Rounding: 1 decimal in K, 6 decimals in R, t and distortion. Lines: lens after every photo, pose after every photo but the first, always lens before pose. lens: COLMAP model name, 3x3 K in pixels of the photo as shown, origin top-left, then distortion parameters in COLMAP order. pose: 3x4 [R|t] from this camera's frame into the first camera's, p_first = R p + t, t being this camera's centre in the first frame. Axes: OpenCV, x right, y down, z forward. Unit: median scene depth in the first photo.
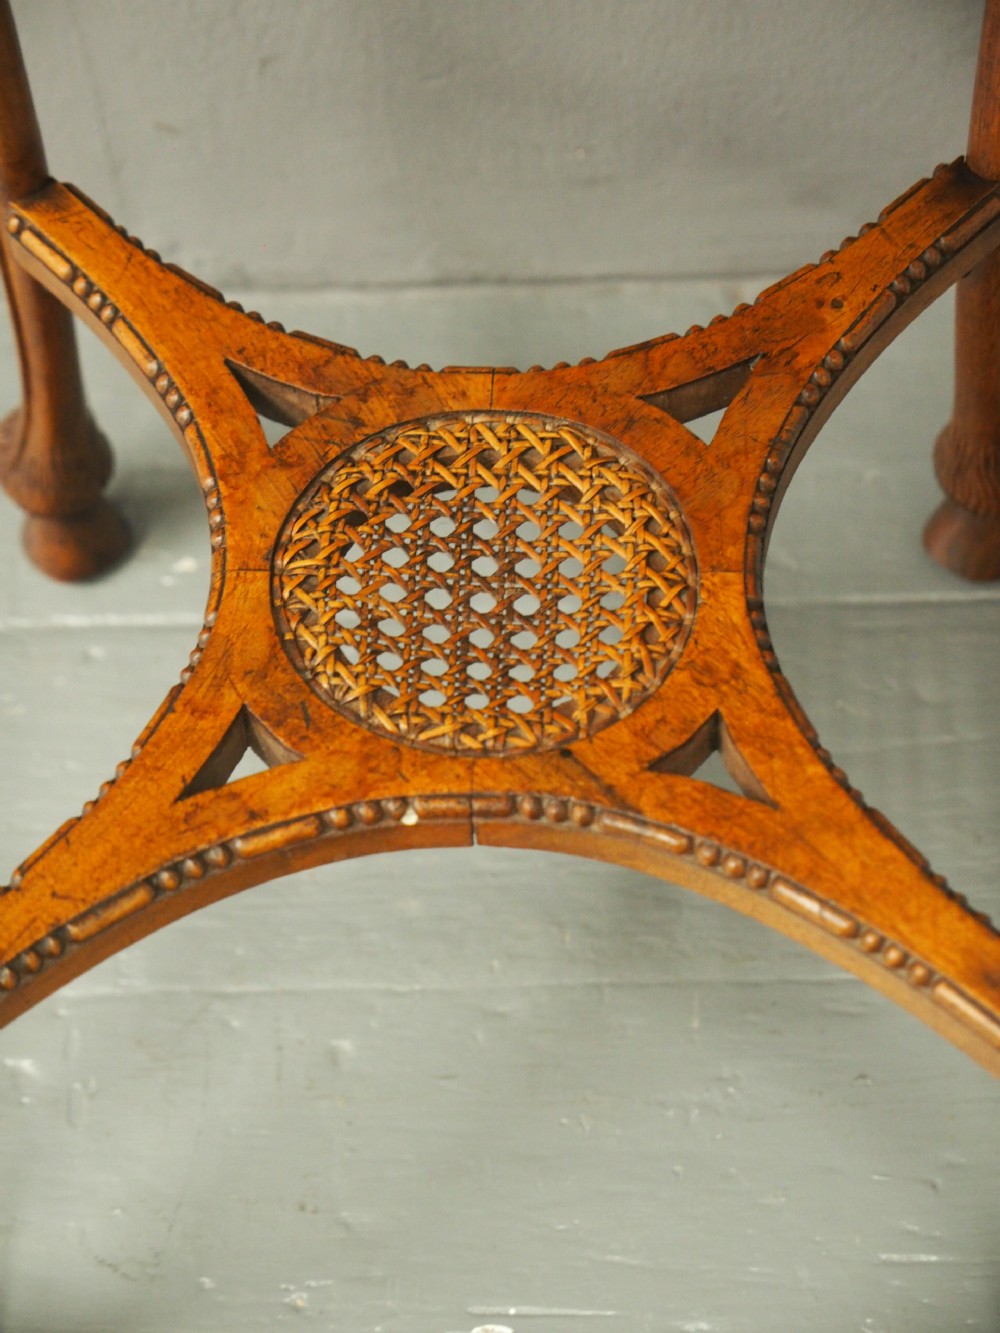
lens RADIAL K [[2647.5, 0, 500.0], [0, 2647.5, 666.5], [0, 0, 1]] dist [0.114339, 0.357427]
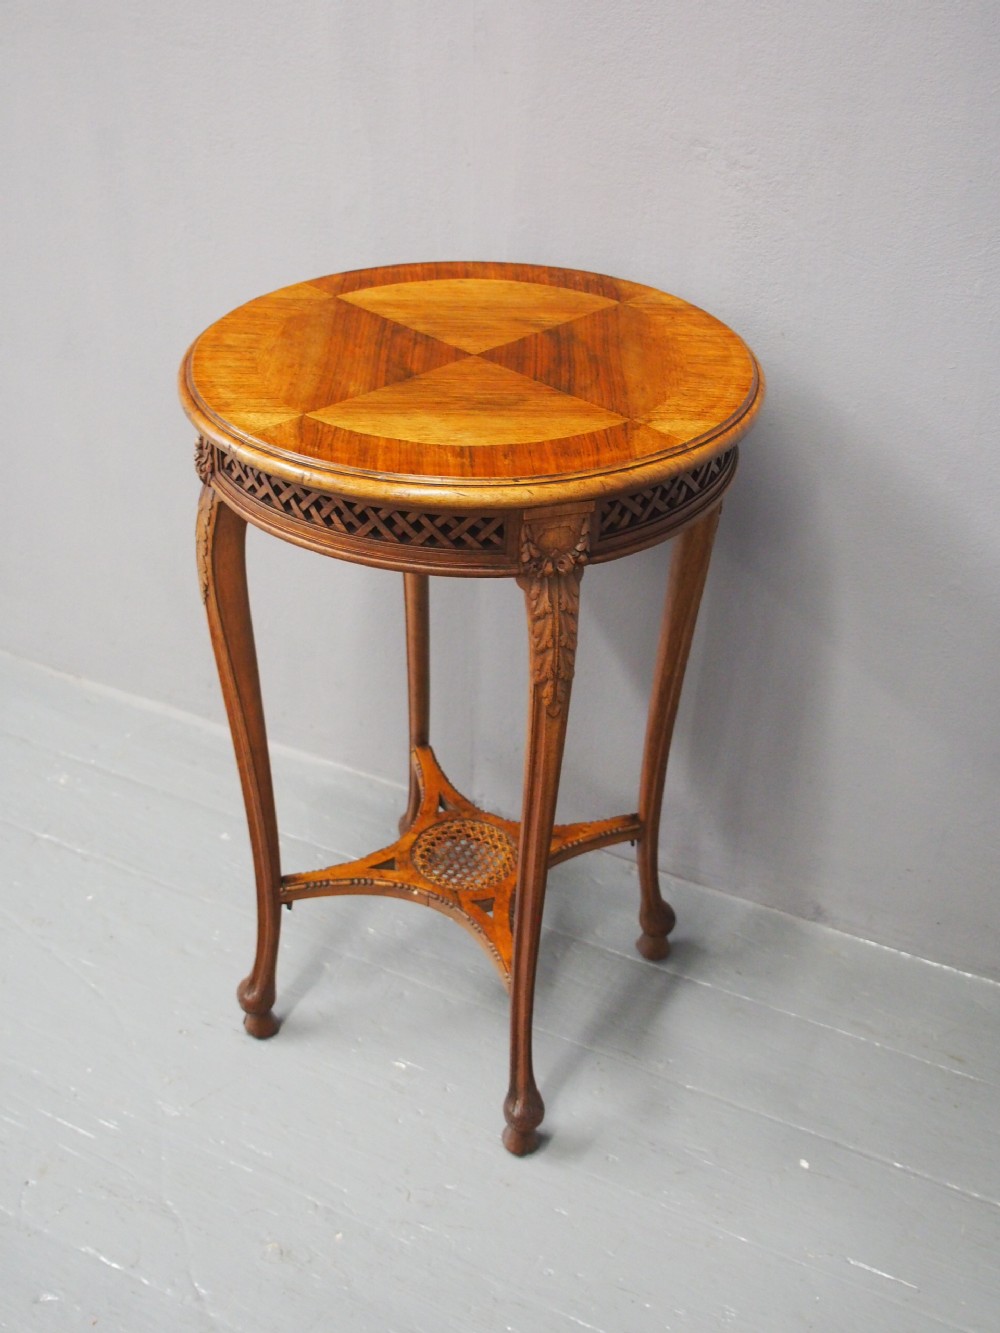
lens RADIAL K [[1559.2, 0, 500.0], [0, 1559.2, 666.5], [0, 0, 1]] dist [0.002078, -0.009735]
pose [[0.891605, 0.302427, -0.337014, 0.758612], [-0.401196, 0.872704, -0.278263, 0.356261], [0.209959, 0.383309, 0.899439, -1.224357]]
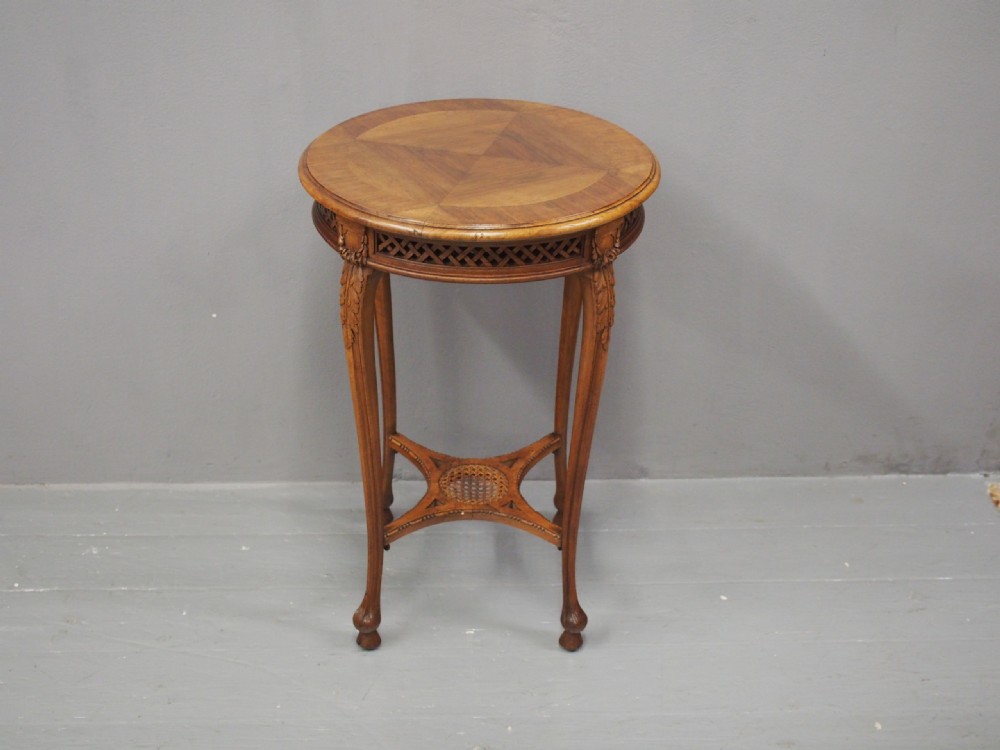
lens RADIAL K [[1325.7, 0, 508.7], [0, 1325.7, 389.5], [0, 0, 1]] dist [-0.001717, 0.014892]
pose [[0.996926, 0.037472, 0.068809, -0.146170], [-0.007344, 0.919040, -0.394097, 0.980506], [-0.078006, 0.392380, 0.916490, -1.909539]]
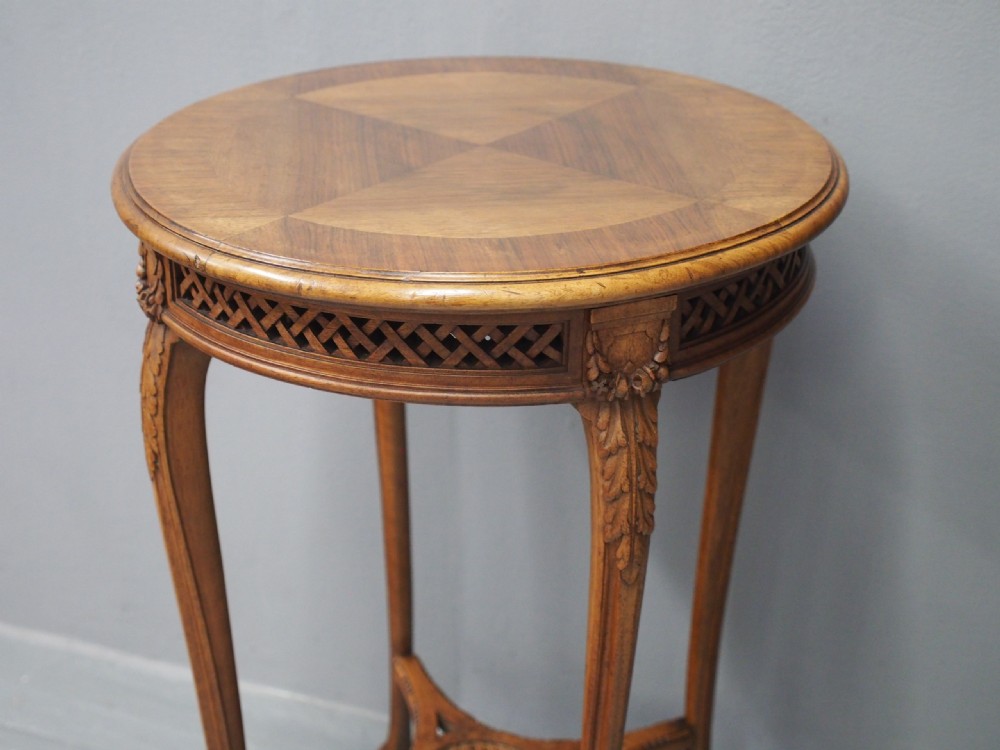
lens RADIAL K [[1641.4, 0, 499.9], [0, 1641.4, 385.8], [0, 0, 1]] dist [0.021038, 0.058998]
pose [[0.933589, 0.198599, -0.298279, 0.516735], [-0.314551, 0.852923, -0.416629, 0.377197], [0.171667, 0.482784, 0.858749, -0.932194]]
